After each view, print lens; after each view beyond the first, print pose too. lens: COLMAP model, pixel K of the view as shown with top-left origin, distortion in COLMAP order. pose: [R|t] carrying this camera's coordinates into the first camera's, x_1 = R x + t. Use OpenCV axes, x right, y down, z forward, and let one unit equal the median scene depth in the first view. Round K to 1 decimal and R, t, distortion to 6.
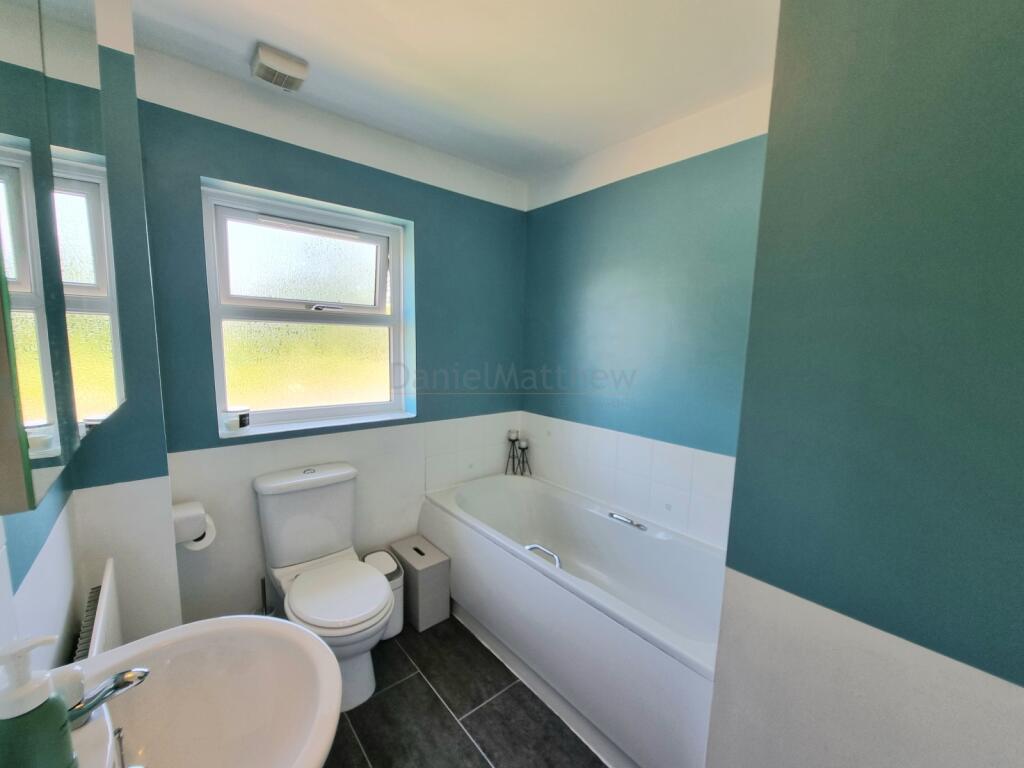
lens RADIAL K [[420.3, 0, 517.4], [0, 420.3, 387.9], [0, 0, 1]] dist [0.000640, 0.000967]
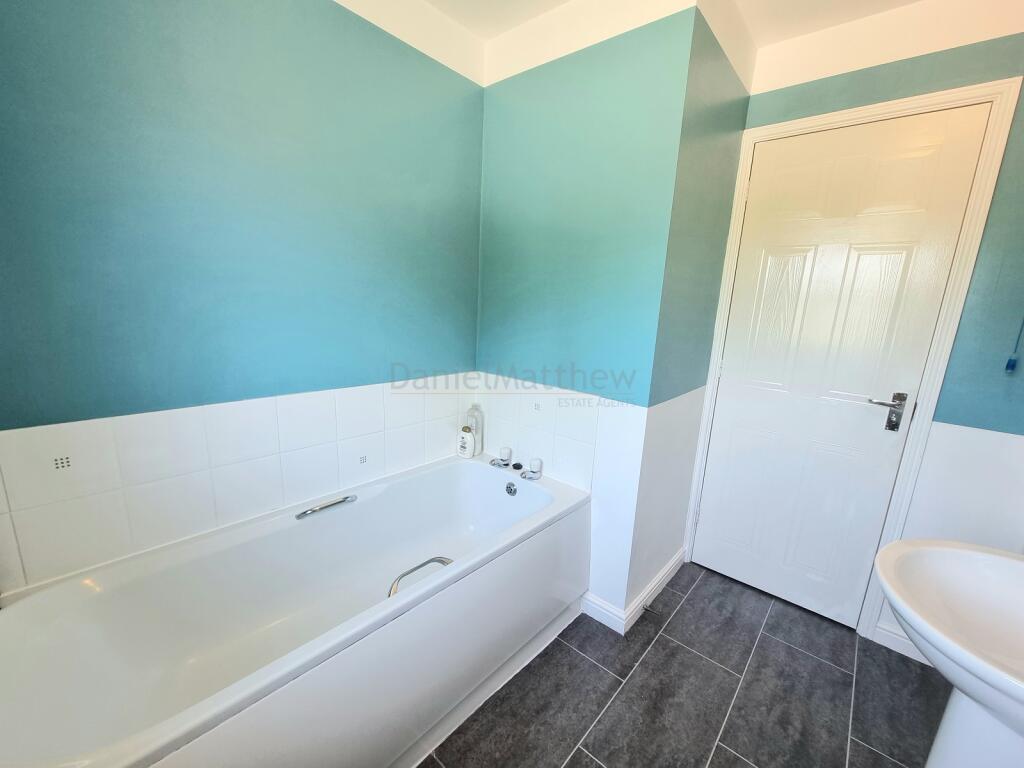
lens RADIAL K [[420.3, 0, 519.2], [0, 420.3, 388.5], [0, 0, 1]] dist [0.000640, 0.000967]
pose [[-0.146345, -0.229315, 0.962288, -0.603560], [0.056819, 0.969206, 0.239605, -0.058020], [-0.987601, 0.089741, -0.128809, 0.978106]]
